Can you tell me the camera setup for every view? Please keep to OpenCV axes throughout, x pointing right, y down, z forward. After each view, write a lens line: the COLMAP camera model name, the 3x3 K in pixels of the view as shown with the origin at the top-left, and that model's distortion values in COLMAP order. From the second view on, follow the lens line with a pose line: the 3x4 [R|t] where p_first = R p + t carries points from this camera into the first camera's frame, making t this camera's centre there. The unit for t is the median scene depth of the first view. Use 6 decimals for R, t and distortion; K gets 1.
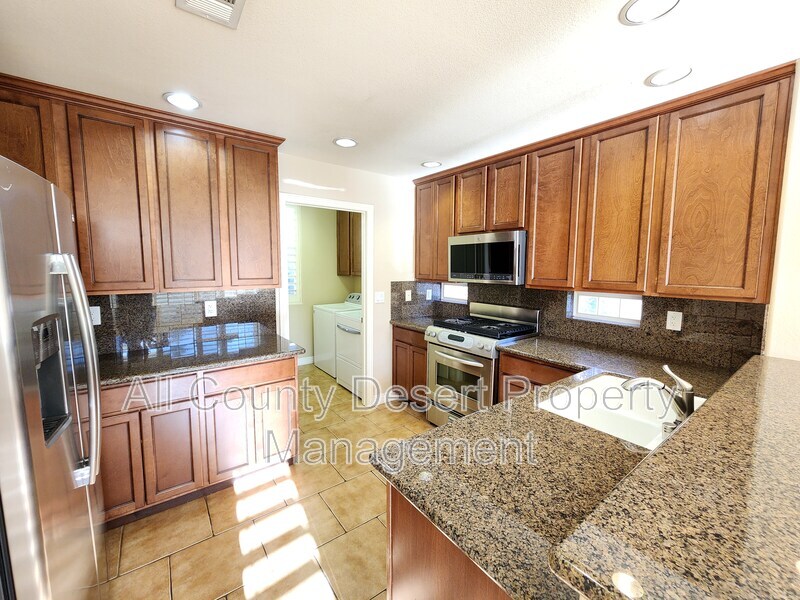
lens RADIAL K [[329.1, 0, 401.7], [0, 329.1, 294.8], [0, 0, 1]] dist [-0.000735, 0.000343]
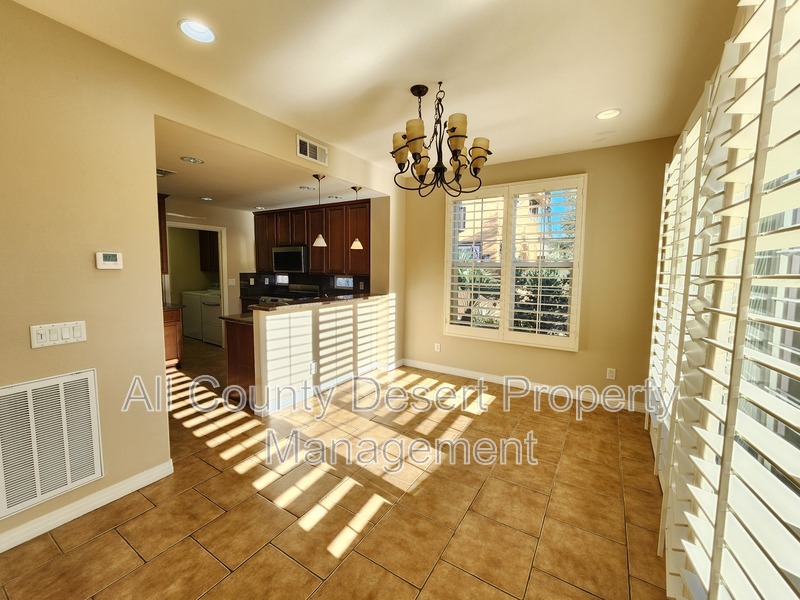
lens RADIAL K [[329.1, 0, 401.7], [0, 329.1, 294.8], [0, 0, 1]] dist [-0.000735, 0.000343]
pose [[0.931956, -0.027230, 0.361547, 0.232121], [0.027780, 0.999607, 0.003676, 0.157954], [-0.361505, 0.006618, 0.932347, -1.549157]]
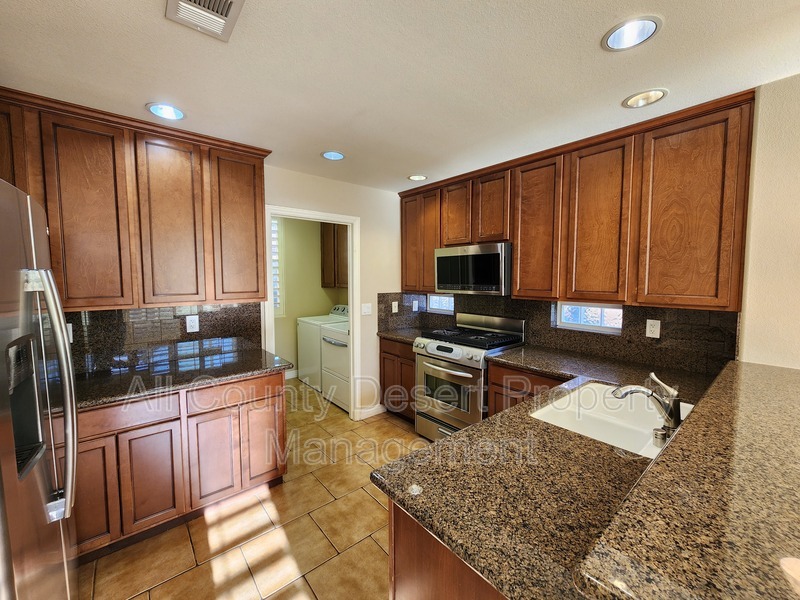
lens RADIAL K [[327.6, 0, 402.2], [0, 327.6, 295.8], [0, 0, 1]] dist [-0.000613, 0.000352]
pose [[0.998180, -0.010754, 0.059334, -0.031270], [0.012453, 0.999521, -0.028342, -0.006543], [-0.059001, 0.029029, 0.997836, 0.004960]]
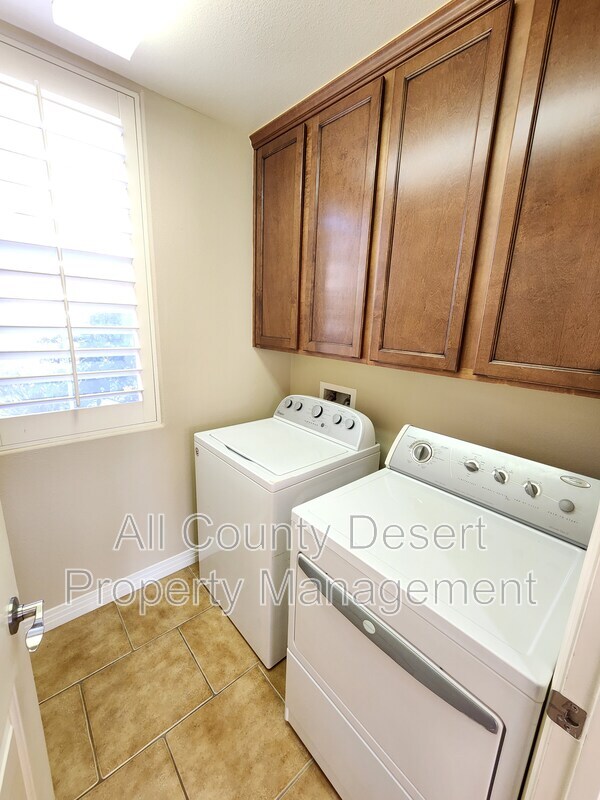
lens RADIAL K [[329.1, 0, 302.8], [0, 329.1, 402.8], [0, 0, 1]] dist [-0.000735, 0.000343]
pose [[0.996259, 0.010867, 0.085732, -0.450374], [-0.023765, 0.988263, 0.150902, -0.141449], [-0.083086, -0.152374, 0.984824, 1.586497]]
